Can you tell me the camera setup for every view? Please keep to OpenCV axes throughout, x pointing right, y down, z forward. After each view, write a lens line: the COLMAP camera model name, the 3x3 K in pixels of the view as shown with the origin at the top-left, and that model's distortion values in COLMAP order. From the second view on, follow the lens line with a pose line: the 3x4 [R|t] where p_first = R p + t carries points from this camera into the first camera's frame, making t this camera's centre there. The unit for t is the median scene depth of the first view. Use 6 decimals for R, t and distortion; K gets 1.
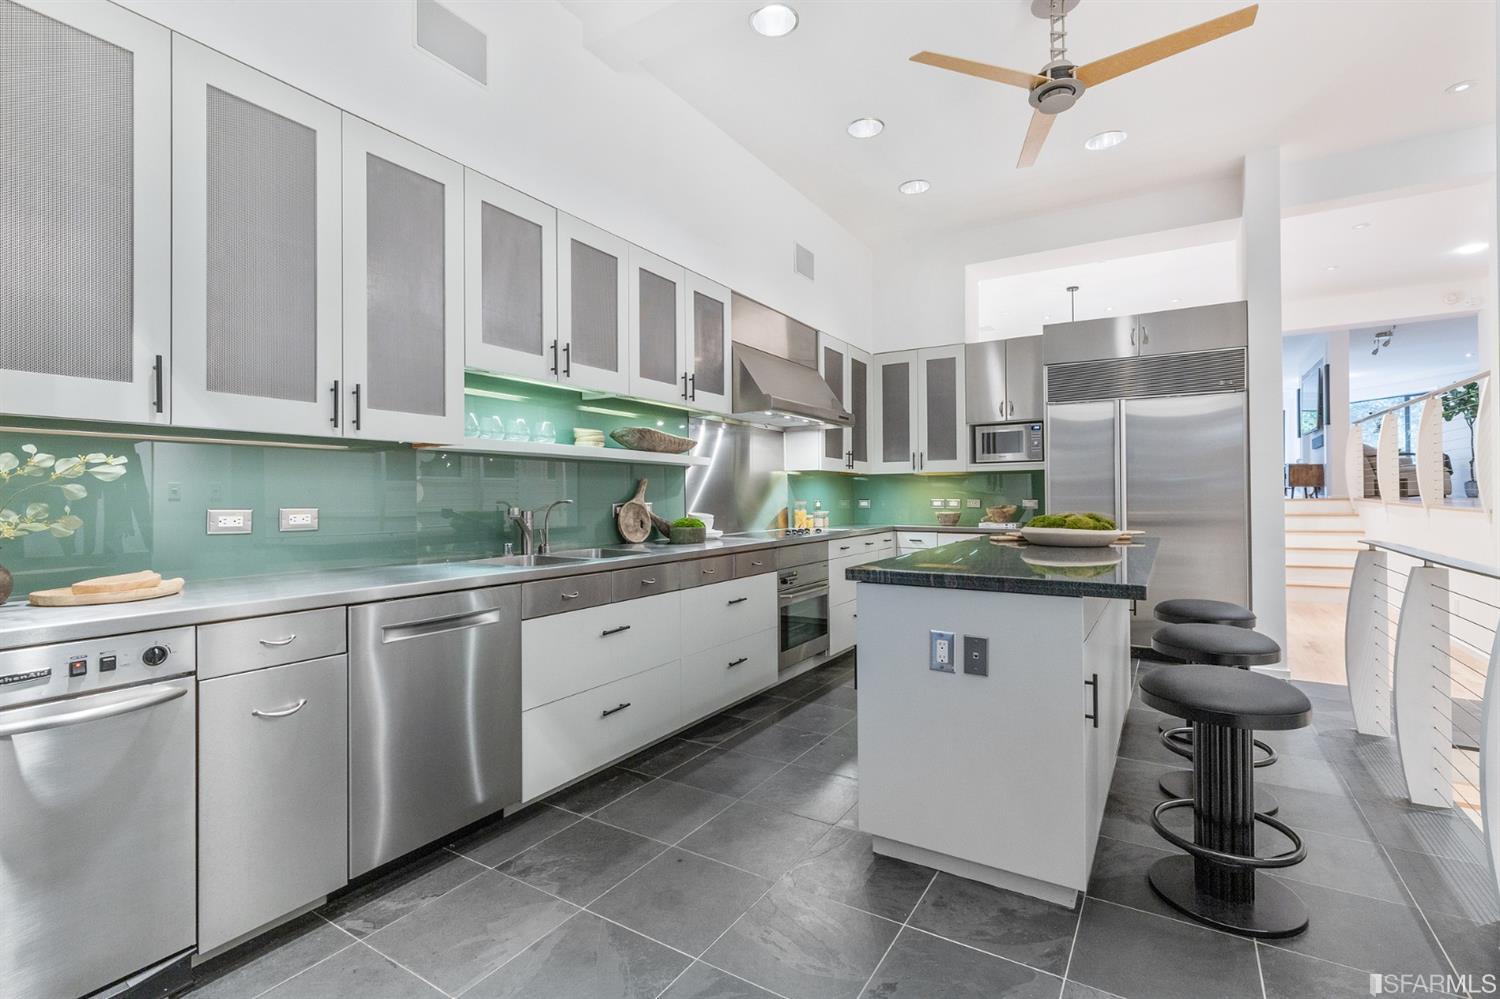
lens RADIAL K [[684.0, 0, 760.7], [0, 684.0, 494.2], [0, 0, 1]] dist [0.001312, 0.000816]
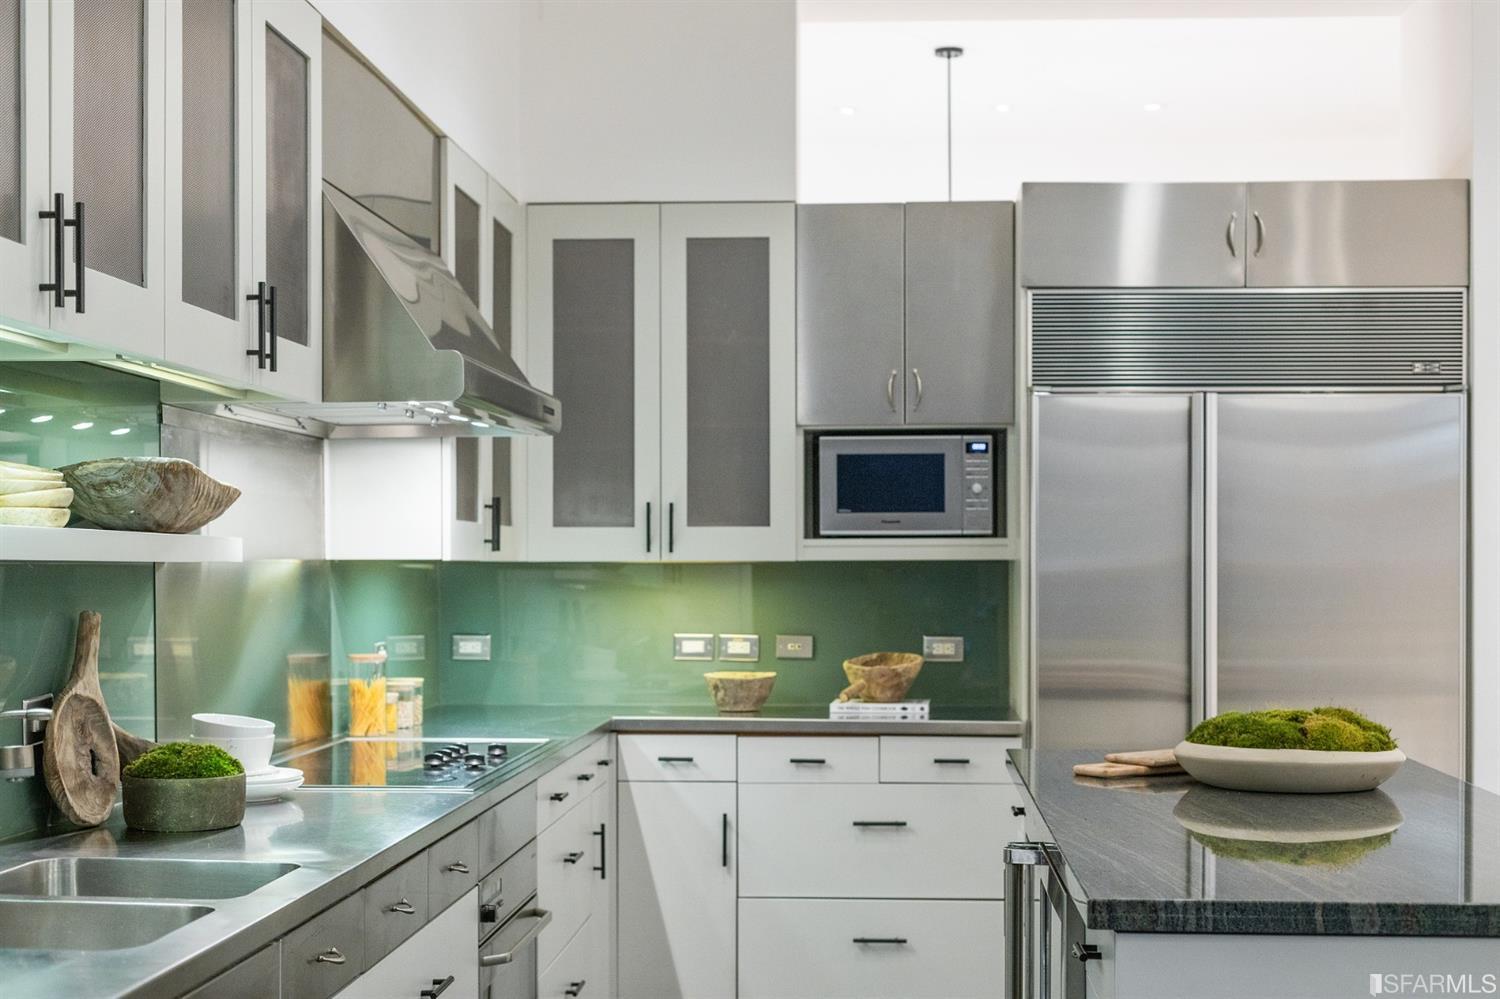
lens RADIAL K [[2201.2, 0, 745.5], [0, 2201.2, 566.5], [0, 0, 1]] dist [-0.023933, 0.000000]
pose [[0.884808, 0.003718, 0.465941, -0.383865], [-0.006409, 0.999971, 0.004190, -0.051465], [-0.465911, -0.006694, 0.884806, -0.006557]]
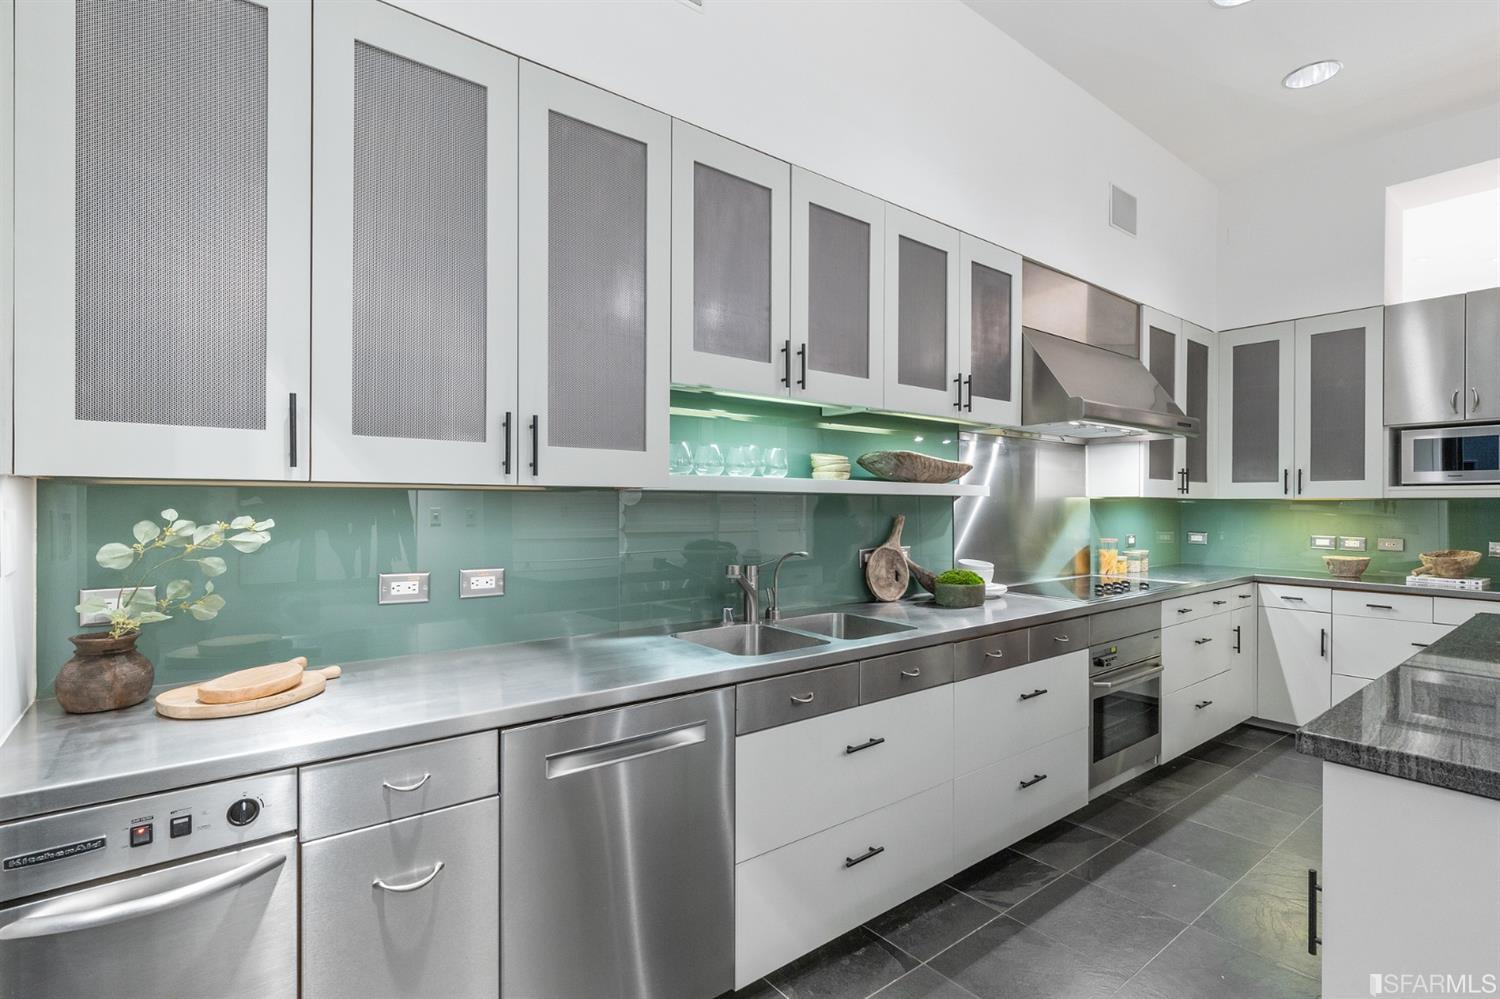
lens RADIAL K [[712.6, 0, 752.5], [0, 712.6, 507.1], [0, 0, 1]] dist [-0.001166, -0.001056]
pose [[0.937689, 0.010445, -0.347319, -0.050953], [-0.006872, 0.999910, 0.011518, -0.041814], [0.347408, -0.008413, 0.937676, 0.204166]]
